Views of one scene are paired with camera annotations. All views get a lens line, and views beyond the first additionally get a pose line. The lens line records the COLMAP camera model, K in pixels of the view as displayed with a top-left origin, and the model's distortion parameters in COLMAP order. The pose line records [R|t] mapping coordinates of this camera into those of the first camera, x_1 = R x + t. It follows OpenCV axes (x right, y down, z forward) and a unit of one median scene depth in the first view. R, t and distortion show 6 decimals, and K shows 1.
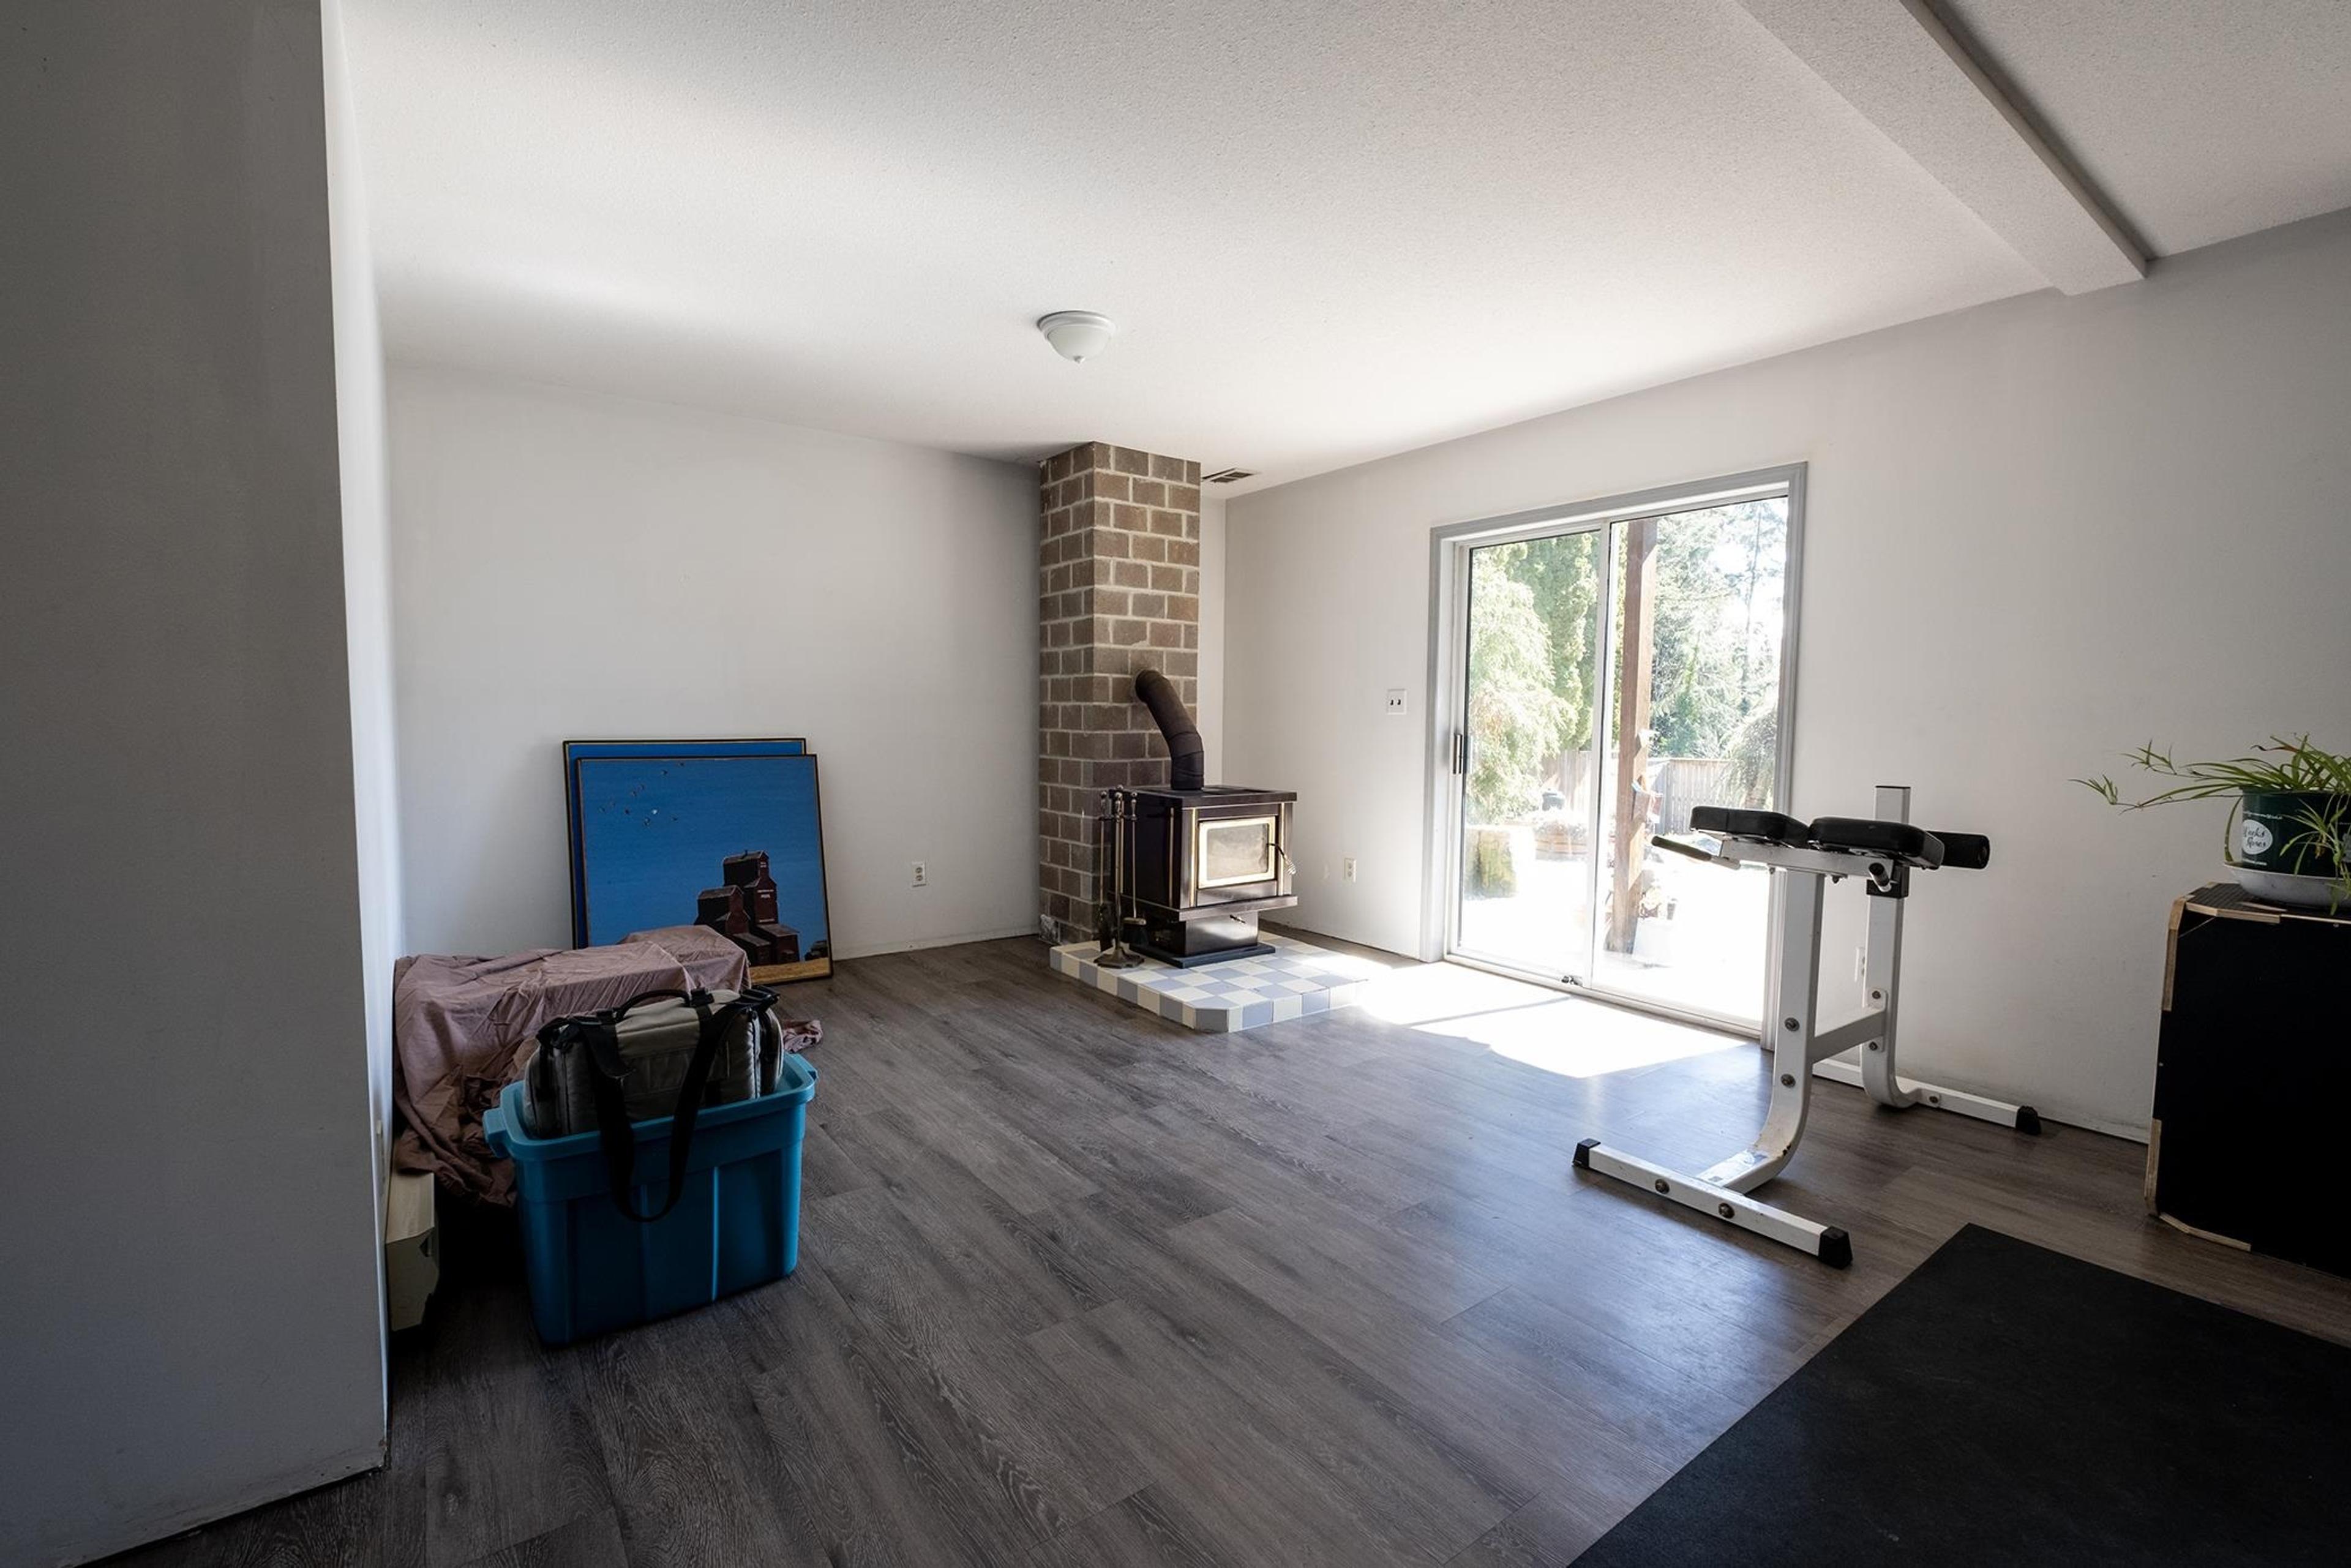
lens RADIAL K [[1008.3, 0, 1160.8], [0, 1008.3, 793.1], [0, 0, 1]] dist [-0.007160, 0.000118]
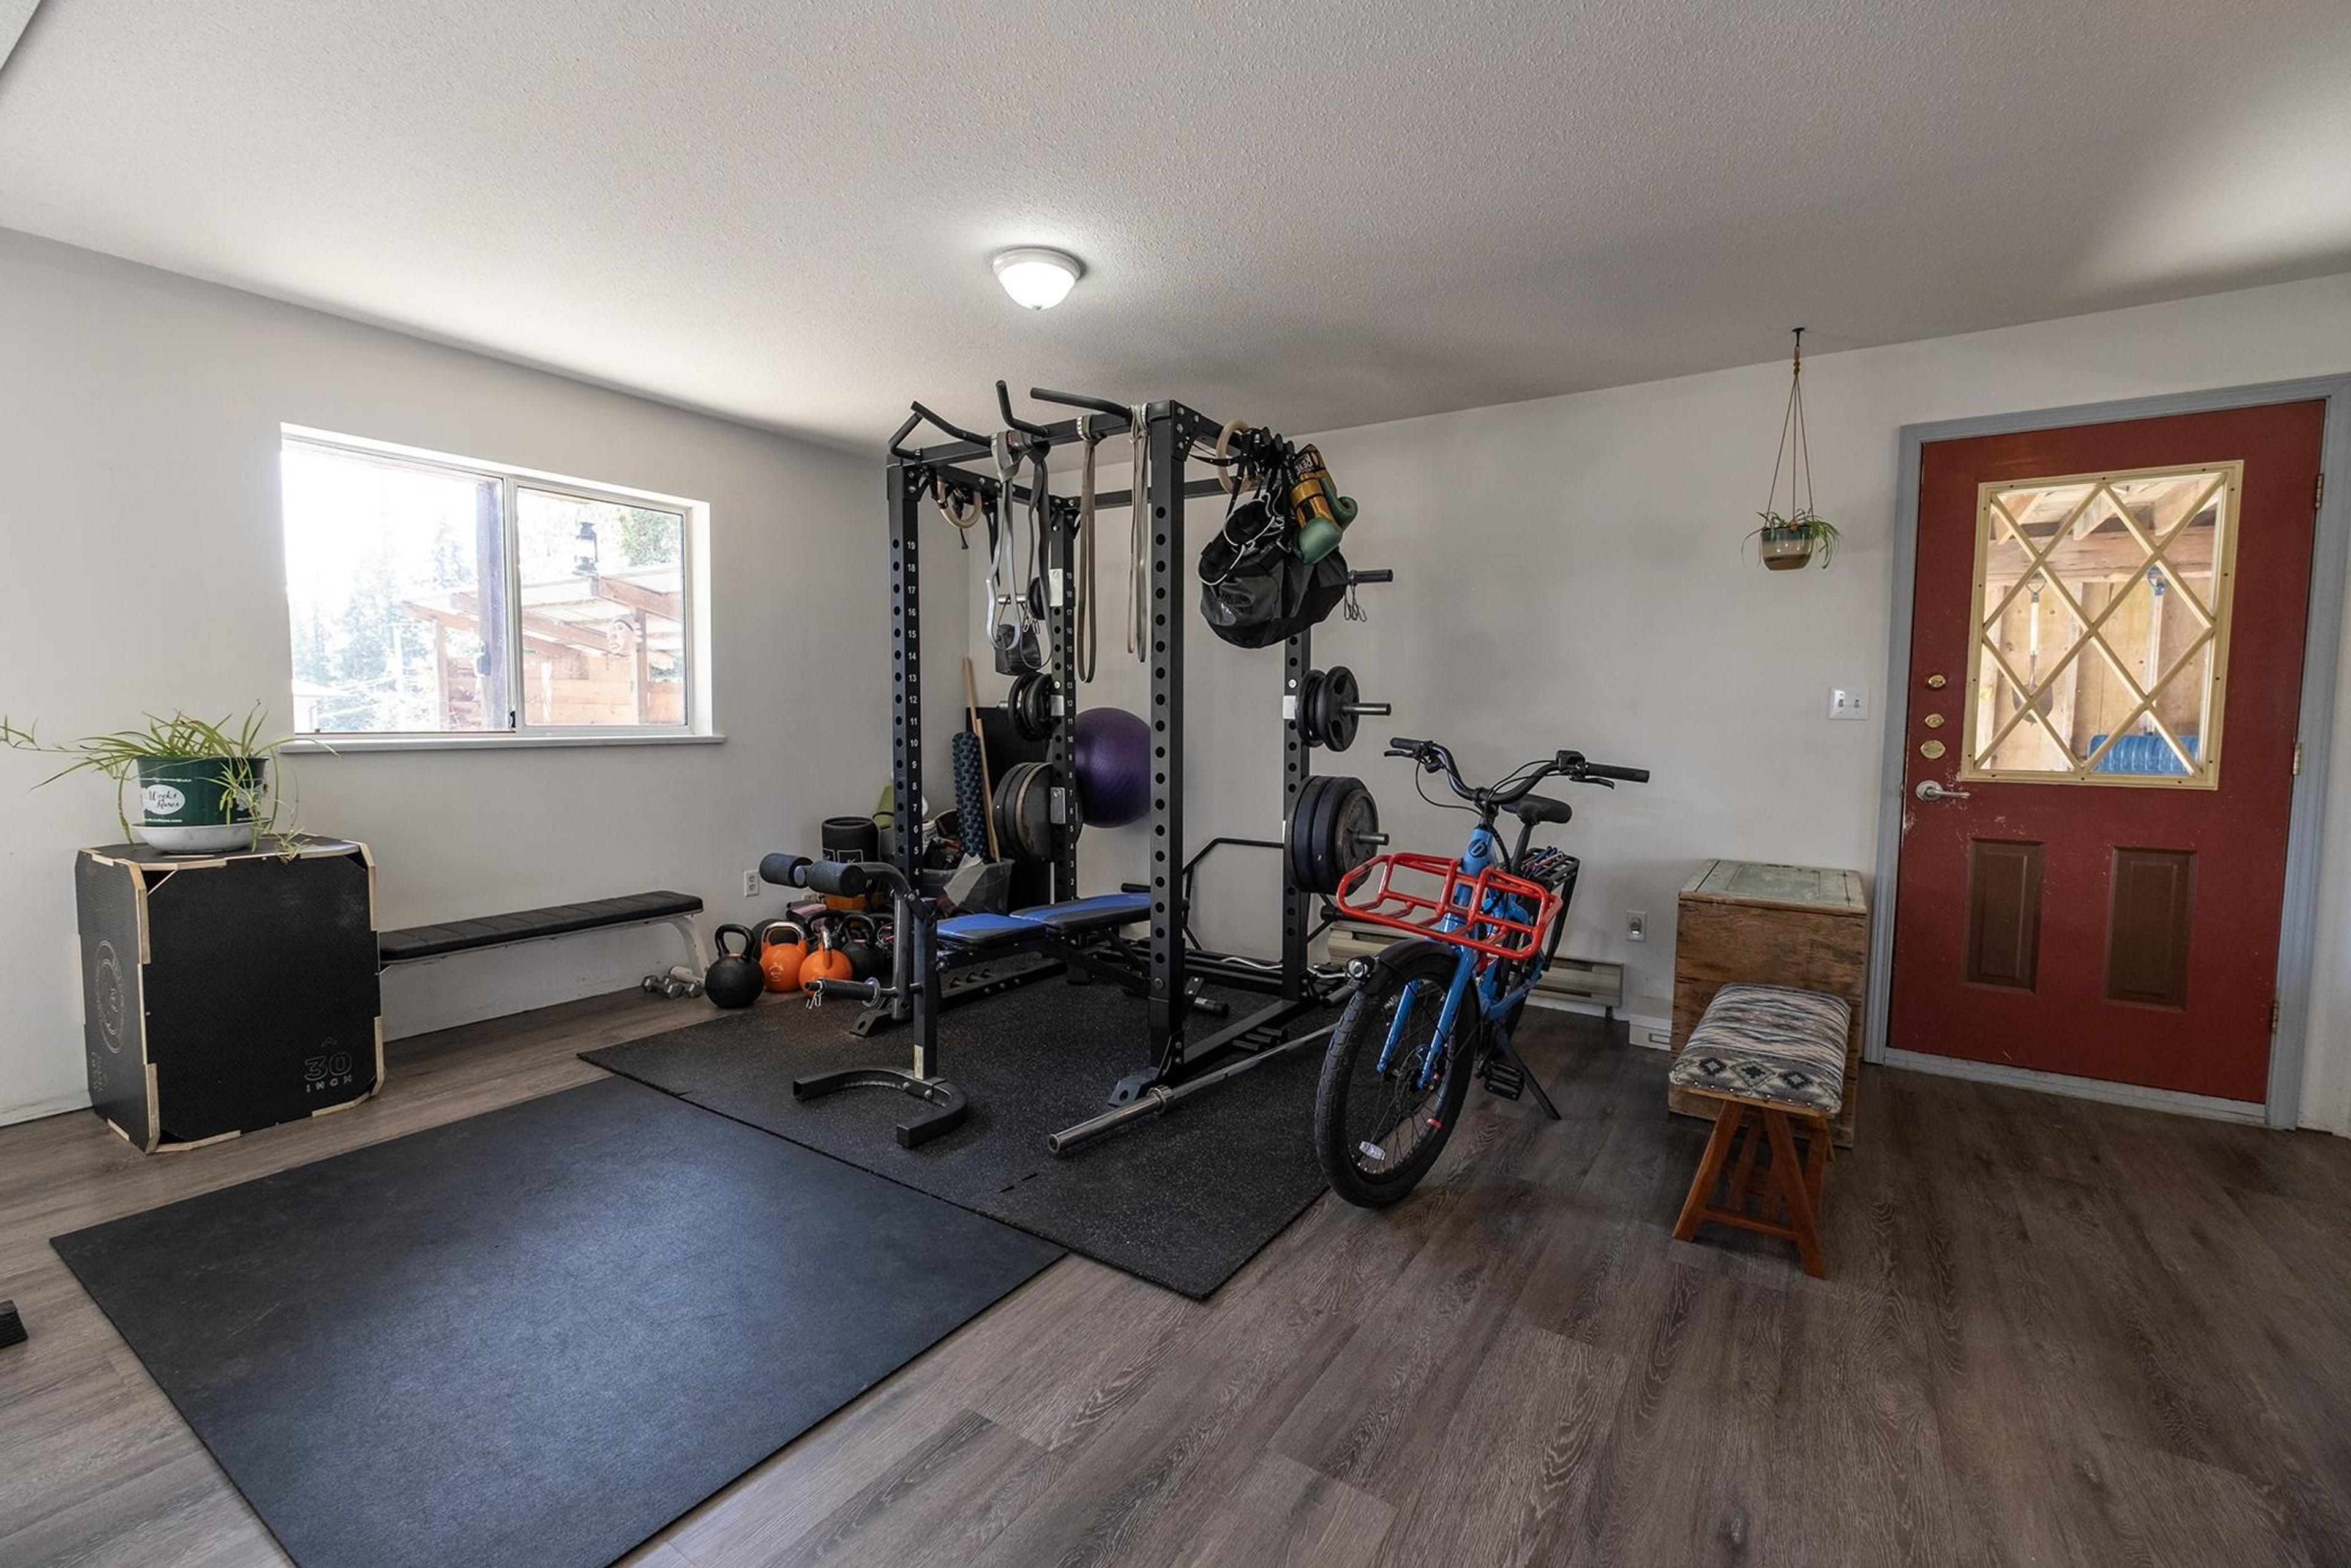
lens RADIAL K [[1008.3, 0, 1165.7], [0, 1008.3, 787.1], [0, 0, 1]] dist [-0.007160, 0.000118]
pose [[-0.357153, -0.079884, 0.930624, -0.490459], [0.053737, 0.992928, 0.105856, -0.037776], [-0.932499, 0.087816, -0.350334, 0.399478]]
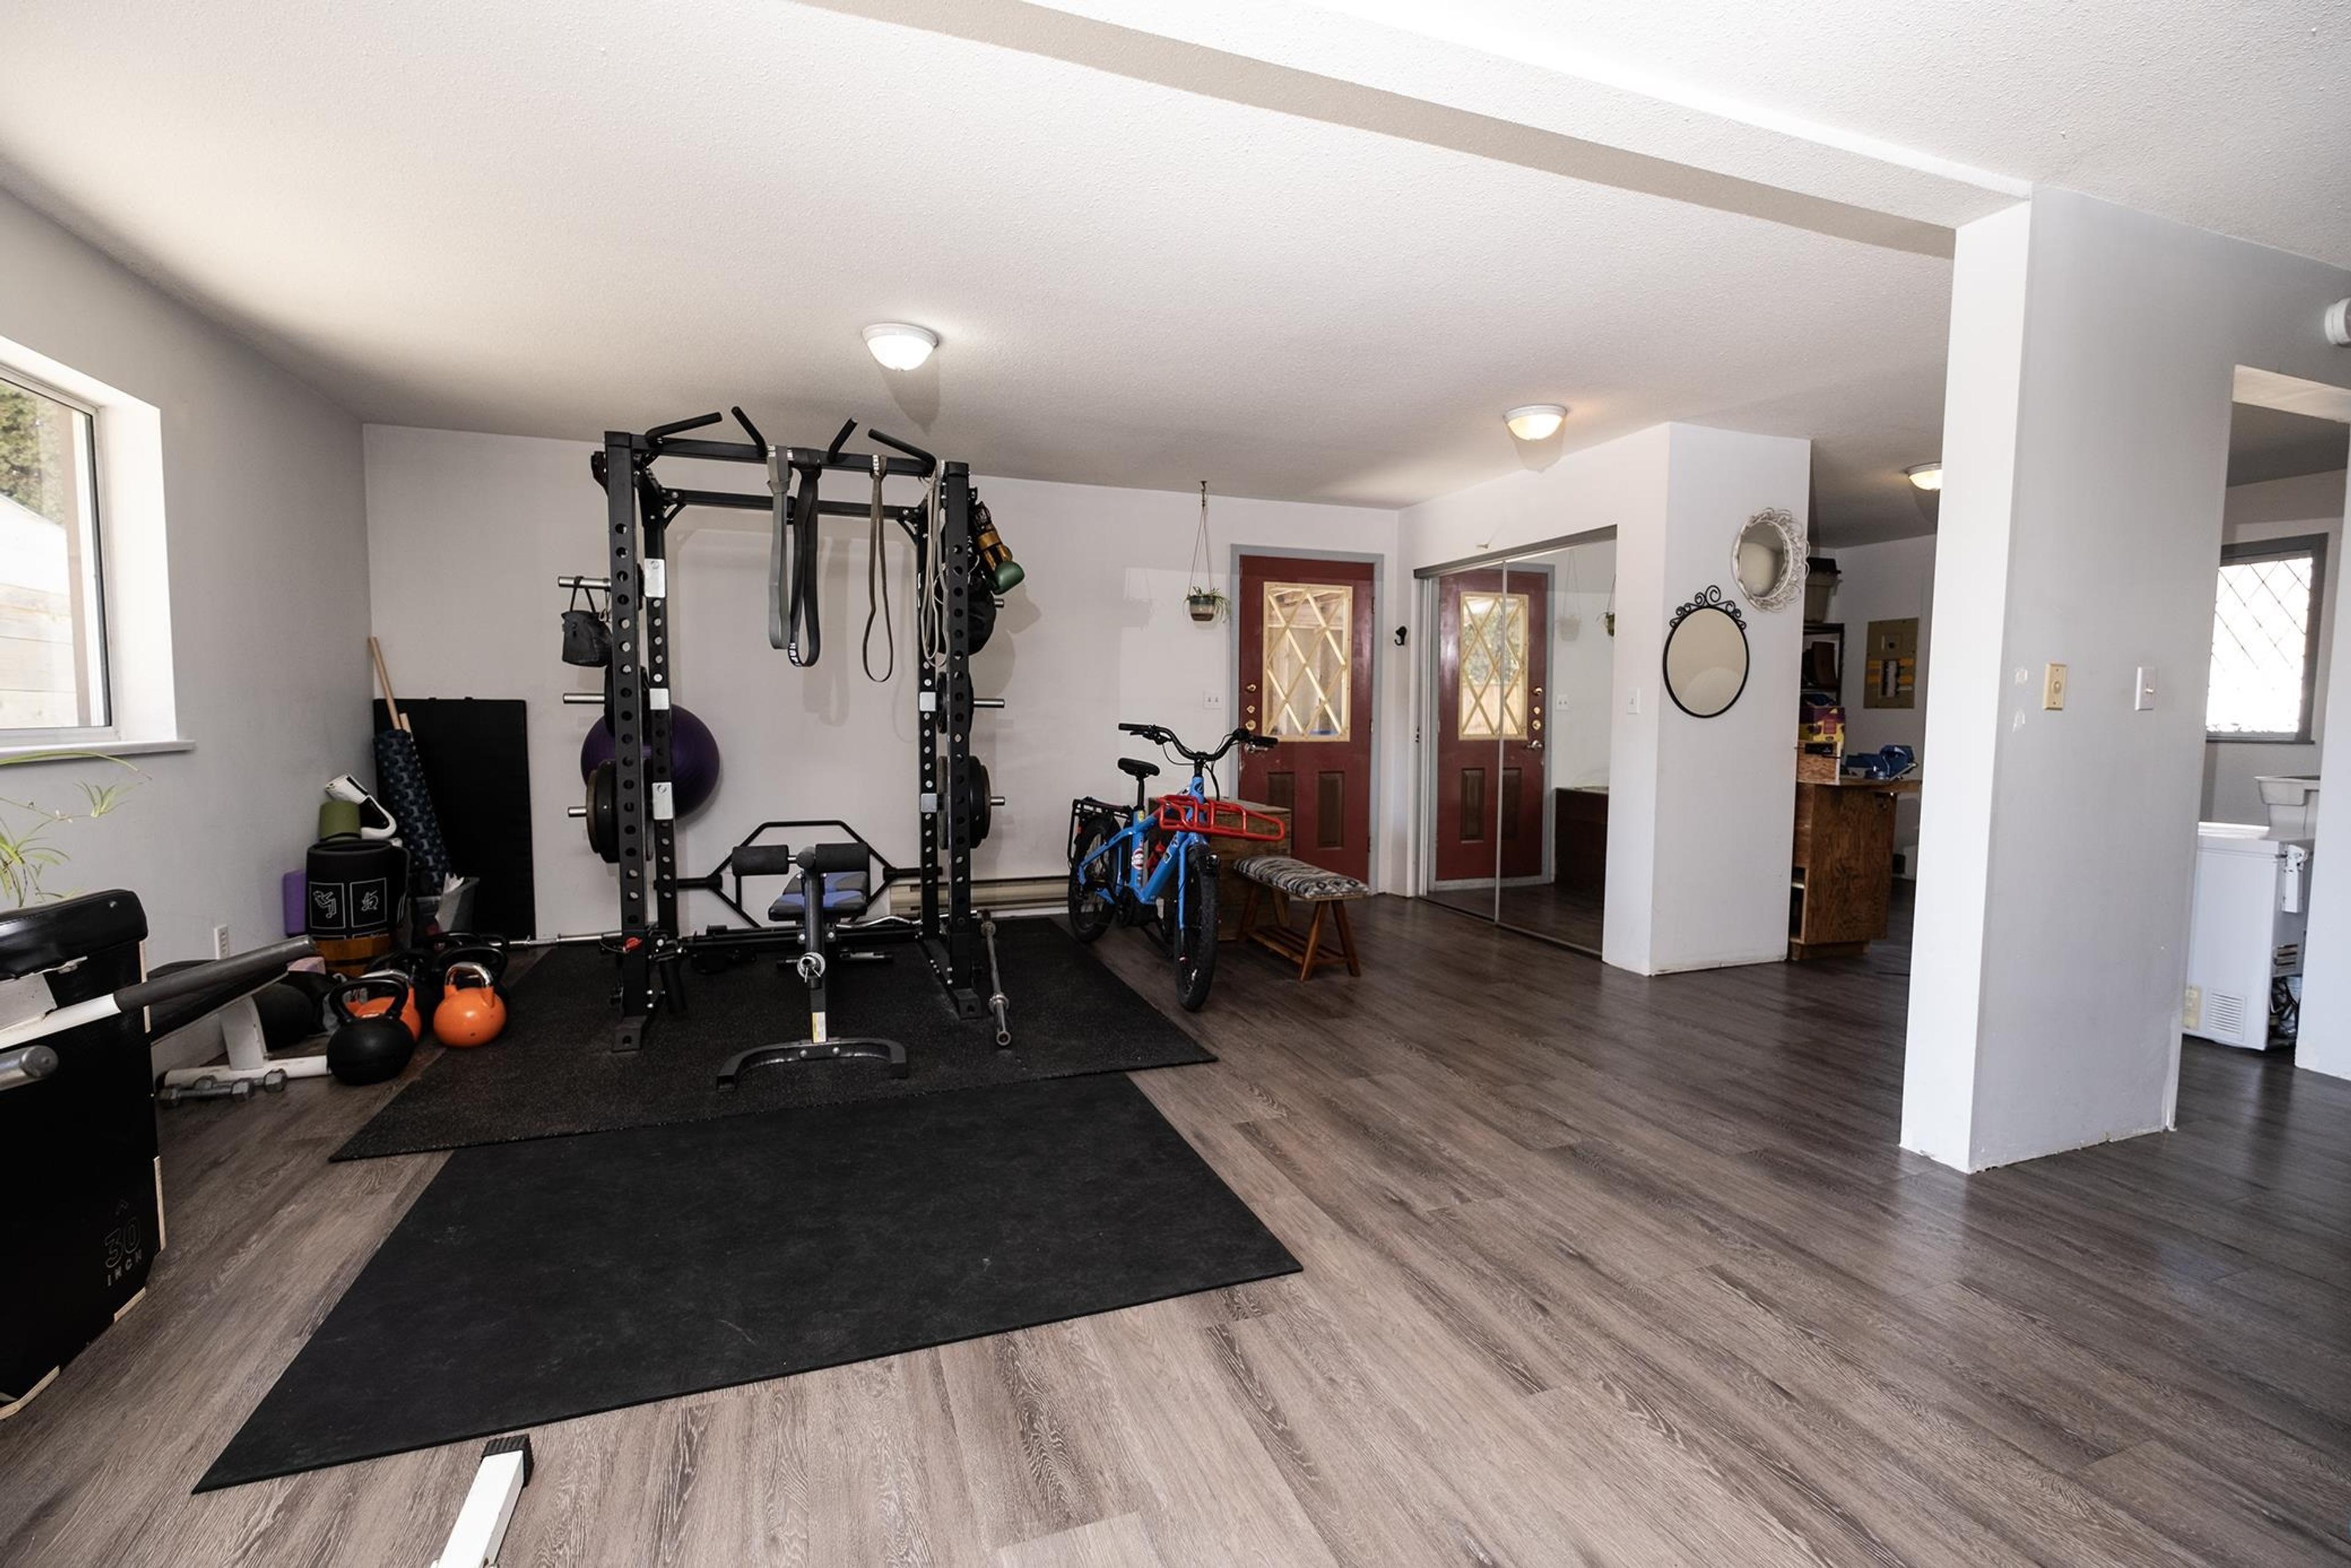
lens RADIAL K [[1008.3, 0, 1167.5], [0, 1008.3, 769.3], [0, 0, 1]] dist [-0.007160, 0.000118]
pose [[-0.962511, -0.029941, 0.269586, 0.074306], [0.005366, 0.991593, 0.129288, -0.124181], [-0.271190, 0.125888, -0.954258, 1.713519]]
